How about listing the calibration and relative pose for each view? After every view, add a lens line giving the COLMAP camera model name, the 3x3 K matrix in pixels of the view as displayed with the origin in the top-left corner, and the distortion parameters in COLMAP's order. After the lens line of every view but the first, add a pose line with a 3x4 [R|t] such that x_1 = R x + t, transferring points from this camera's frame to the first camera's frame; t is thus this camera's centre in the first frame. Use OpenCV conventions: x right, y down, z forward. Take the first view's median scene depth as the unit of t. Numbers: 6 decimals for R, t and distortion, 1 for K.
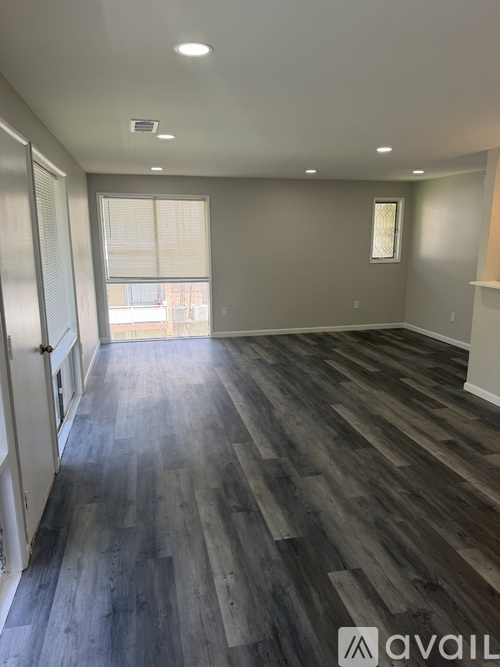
lens RADIAL K [[467.2, 0, 252.5], [0, 467.2, 330.5], [0, 0, 1]] dist [0.068341, -0.102326]
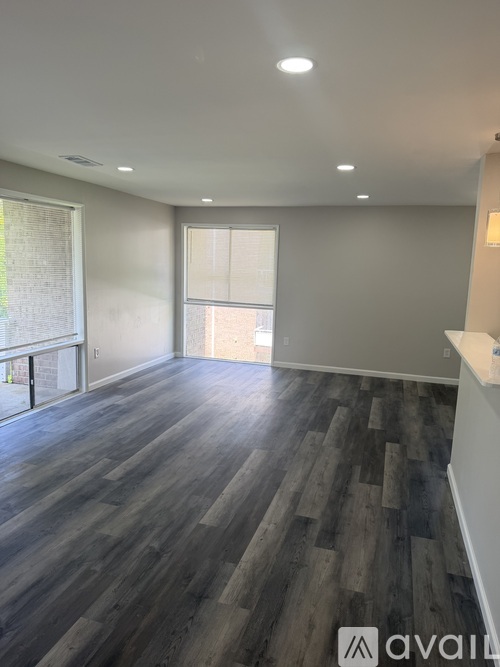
lens RADIAL K [[467.2, 0, 252.5], [0, 467.2, 330.5], [0, 0, 1]] dist [0.068341, -0.102326]
pose [[0.861666, 0.103064, -0.496900, 0.560834], [-0.135958, 0.990249, -0.030372, -0.037107], [0.488925, 0.093728, 0.867276, 0.182778]]
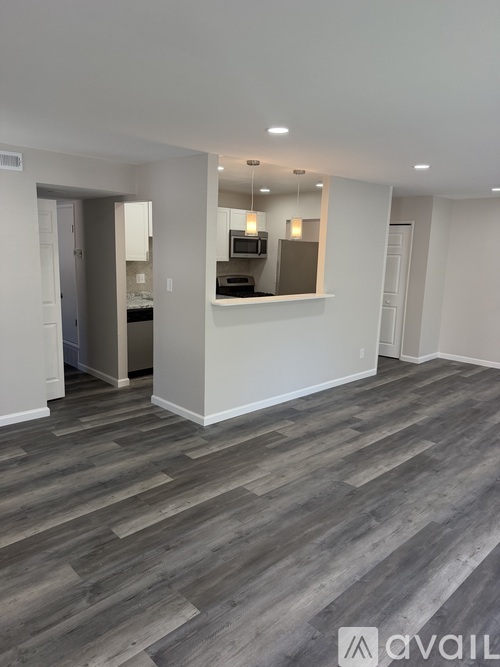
lens RADIAL K [[467.2, 0, 252.5], [0, 467.2, 330.5], [0, 0, 1]] dist [0.068341, -0.102326]
pose [[-0.507087, -0.167707, 0.845421, -0.312986], [0.144235, 0.950543, 0.275072, -0.282235], [-0.849740, 0.261425, -0.457819, 1.344152]]
